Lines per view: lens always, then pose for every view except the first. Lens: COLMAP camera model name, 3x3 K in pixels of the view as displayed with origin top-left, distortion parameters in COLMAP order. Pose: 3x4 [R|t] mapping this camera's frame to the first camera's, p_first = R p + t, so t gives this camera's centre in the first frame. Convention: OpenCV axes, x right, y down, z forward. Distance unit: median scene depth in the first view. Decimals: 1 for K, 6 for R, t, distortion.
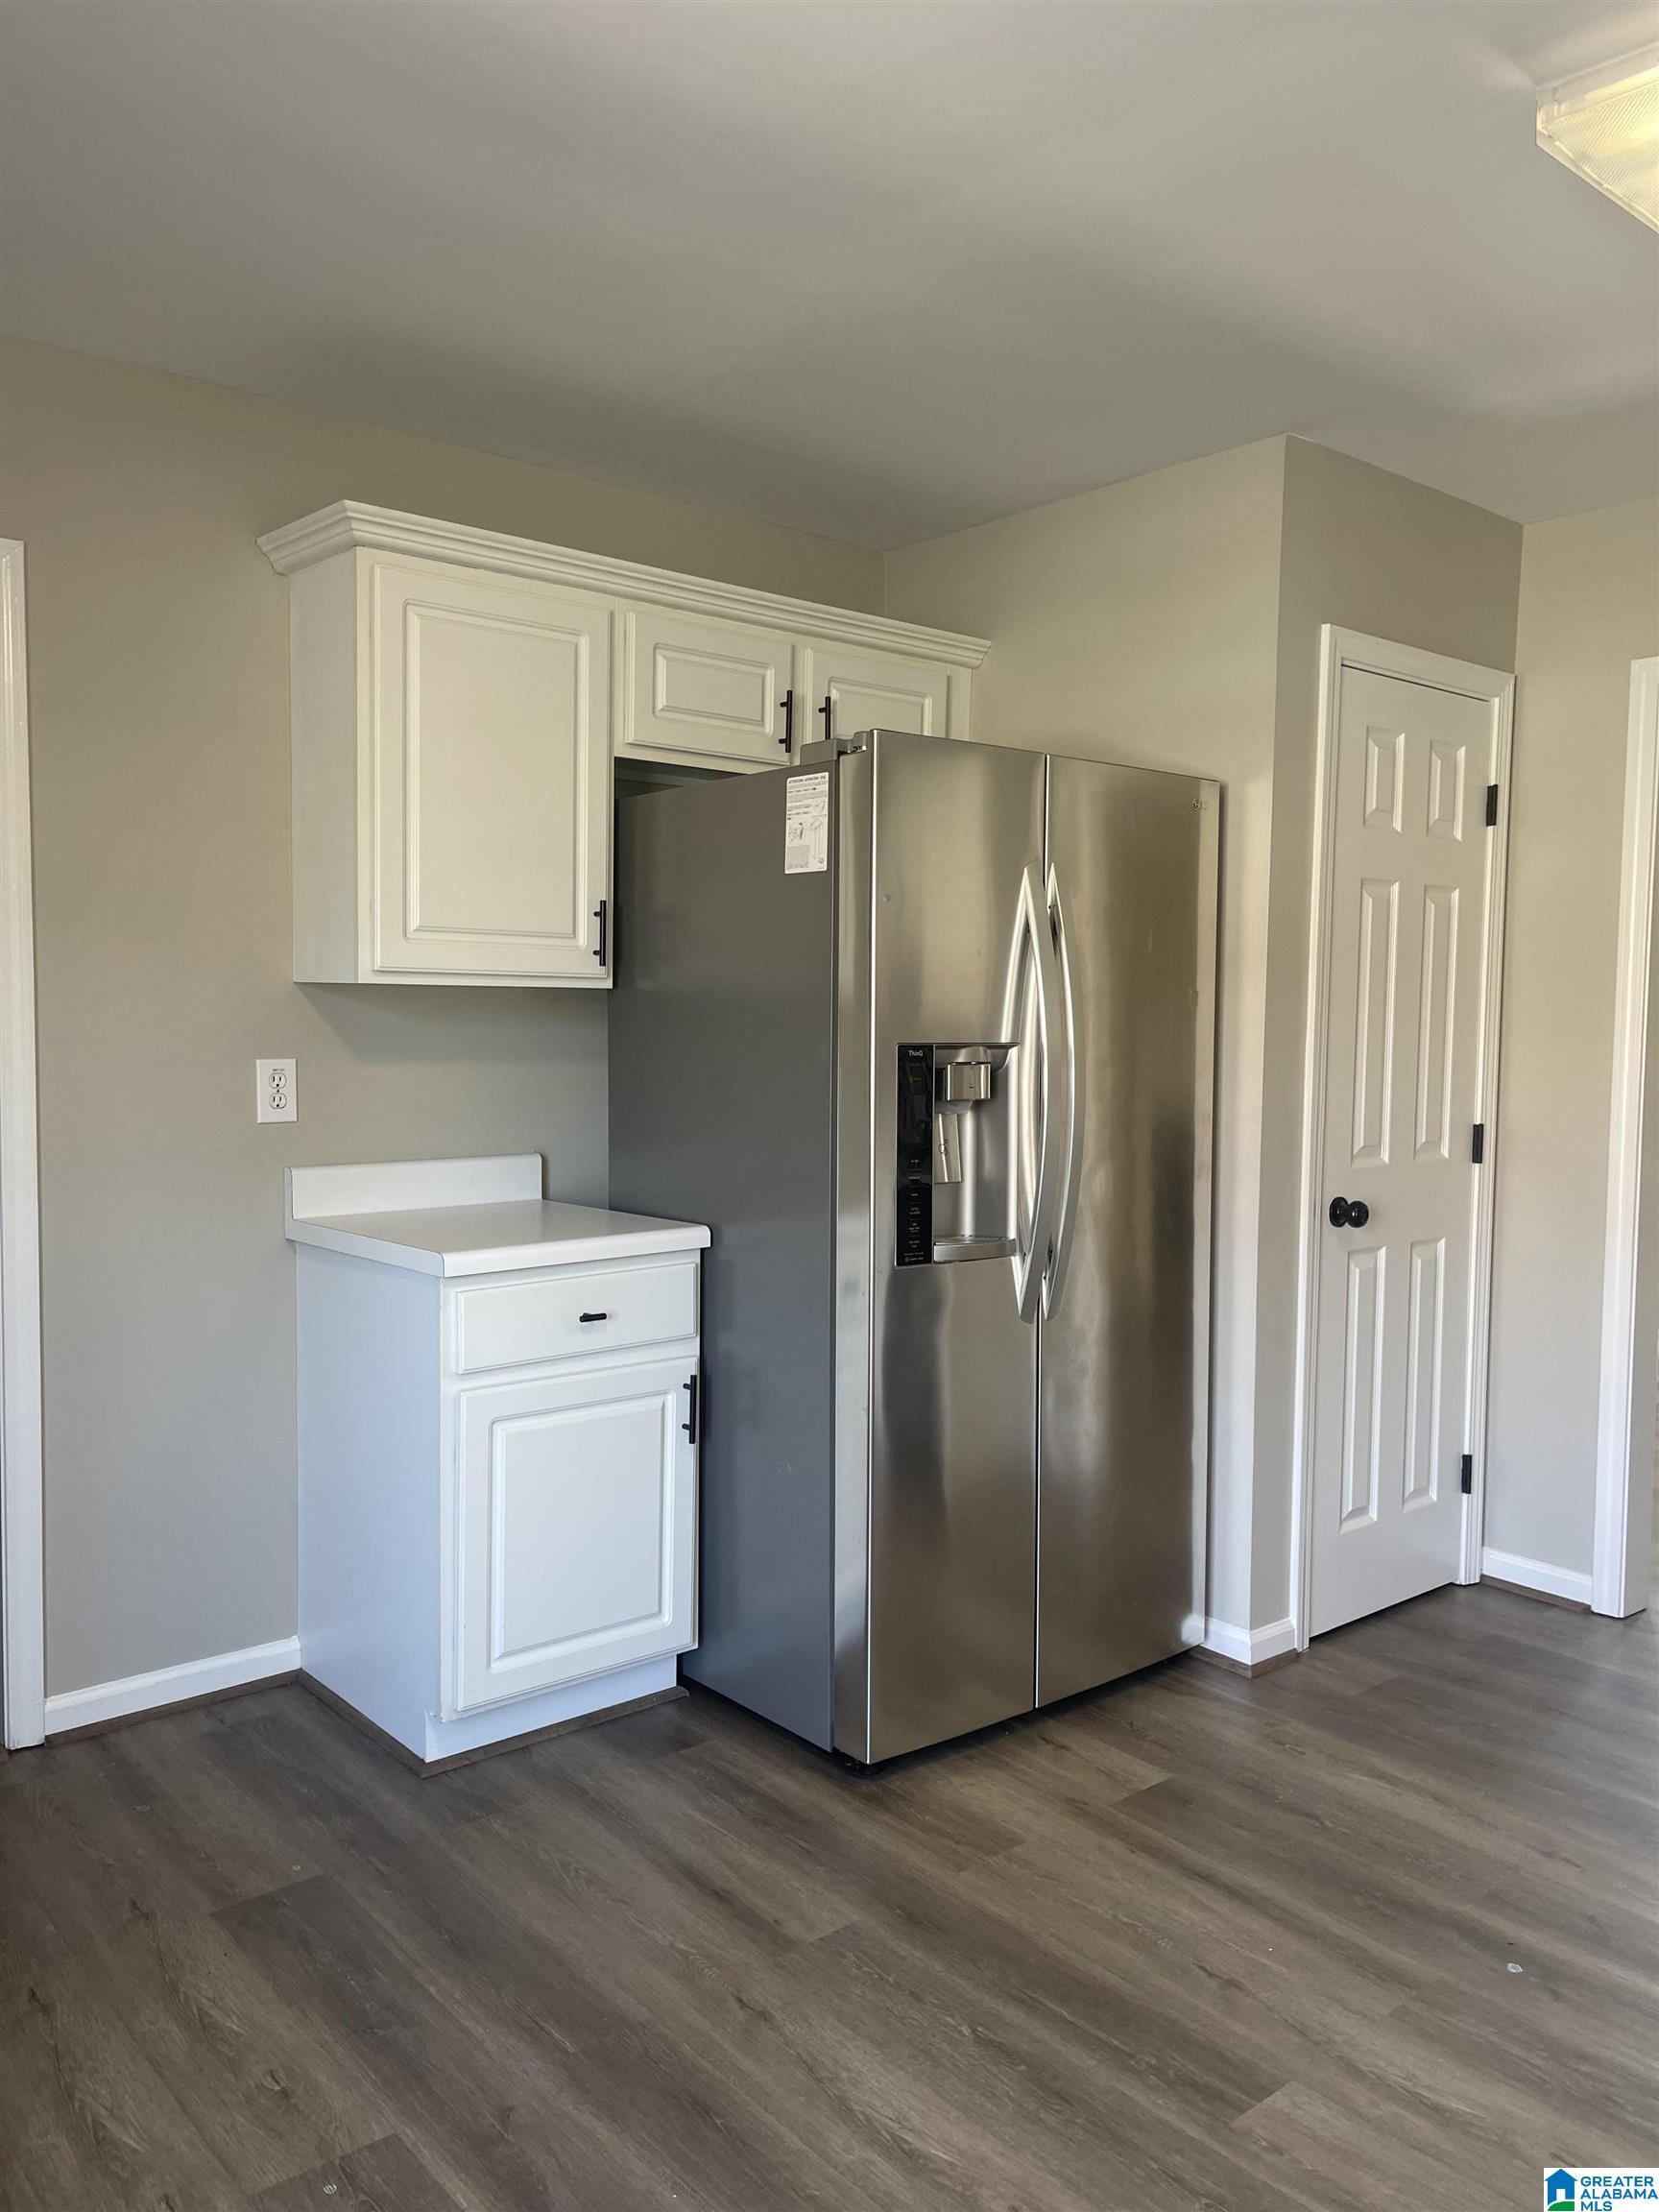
lens RADIAL K [[1678.6, 0, 832.9], [0, 1678.6, 1102.4], [0, 0, 1]] dist [-0.012143, -0.012084]
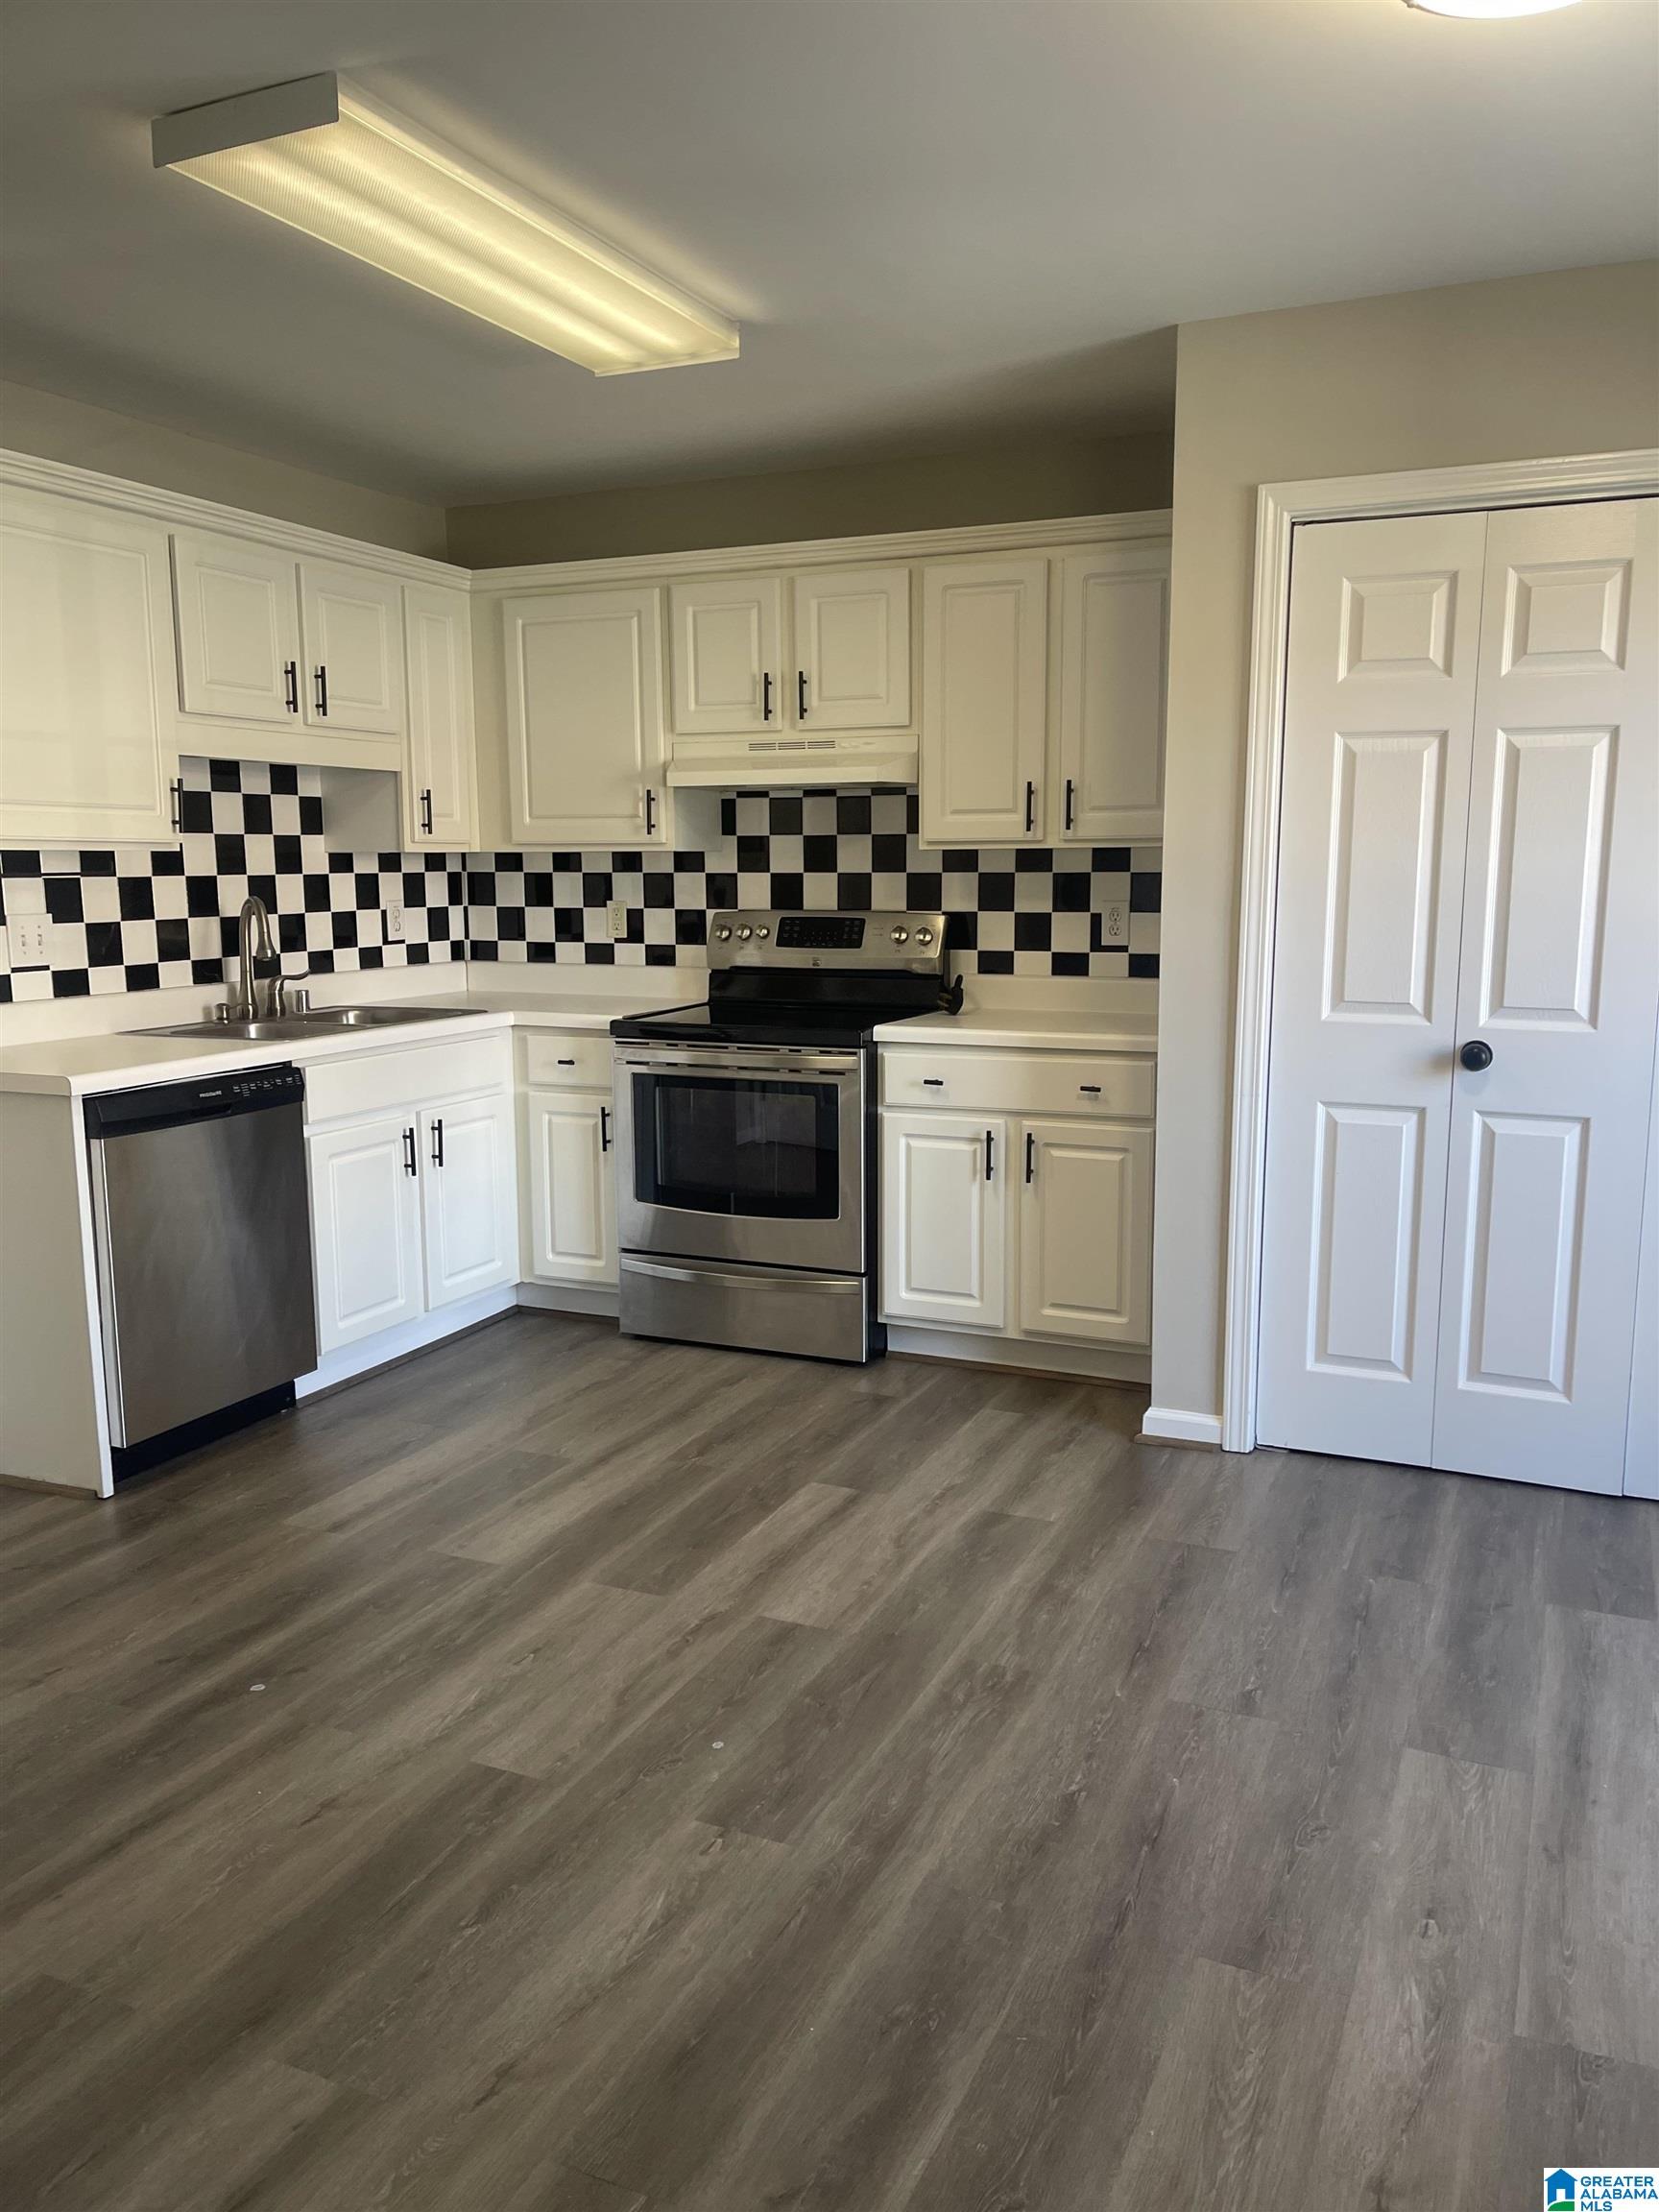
lens RADIAL K [[1678.6, 0, 831.4], [0, 1678.6, 1110.2], [0, 0, 1]] dist [-0.012143, -0.012084]
pose [[-0.432551, -0.147043, 0.889538, -0.800610], [0.056342, 0.980275, 0.189439, -0.081944], [-0.899847, 0.132060, -0.415734, 1.148390]]
